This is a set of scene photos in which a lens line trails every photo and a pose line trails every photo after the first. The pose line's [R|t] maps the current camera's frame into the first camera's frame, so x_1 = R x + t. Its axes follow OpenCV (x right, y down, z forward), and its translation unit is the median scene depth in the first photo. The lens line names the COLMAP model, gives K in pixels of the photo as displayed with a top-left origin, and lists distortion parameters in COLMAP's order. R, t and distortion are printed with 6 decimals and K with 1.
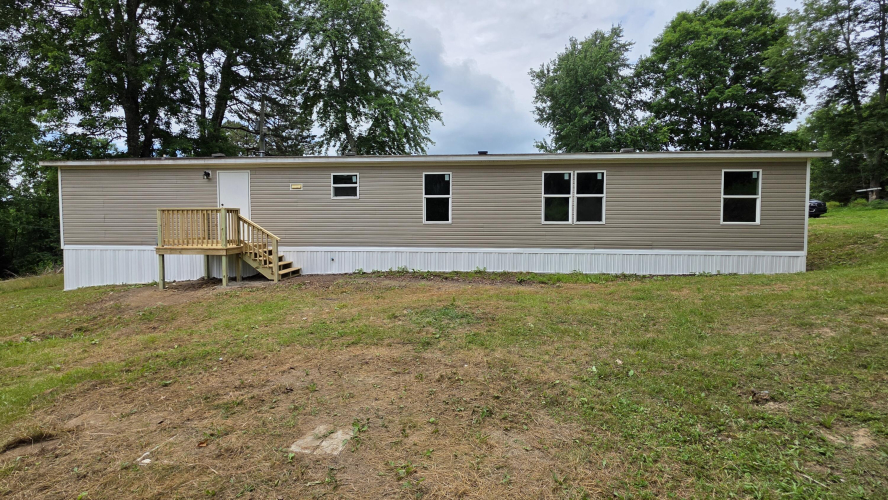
lens RADIAL K [[405.0, 0, 443.9], [0, 405.0, 202.7], [0, 0, 1]] dist [0.015622, -0.000033]
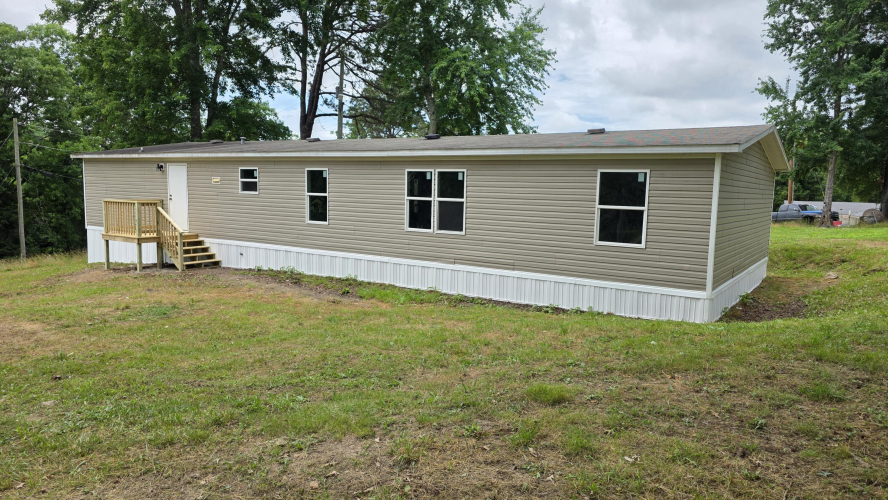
lens RADIAL K [[602.6, 0, 444.0], [0, 602.6, 250.0], [0, 0, 1]] dist [0.049047, -0.001901]
pose [[0.881191, 0.076788, -0.466482, 0.889417], [-0.048943, 0.996236, 0.071537, -0.002095], [0.470220, -0.040207, 0.881633, -0.087784]]
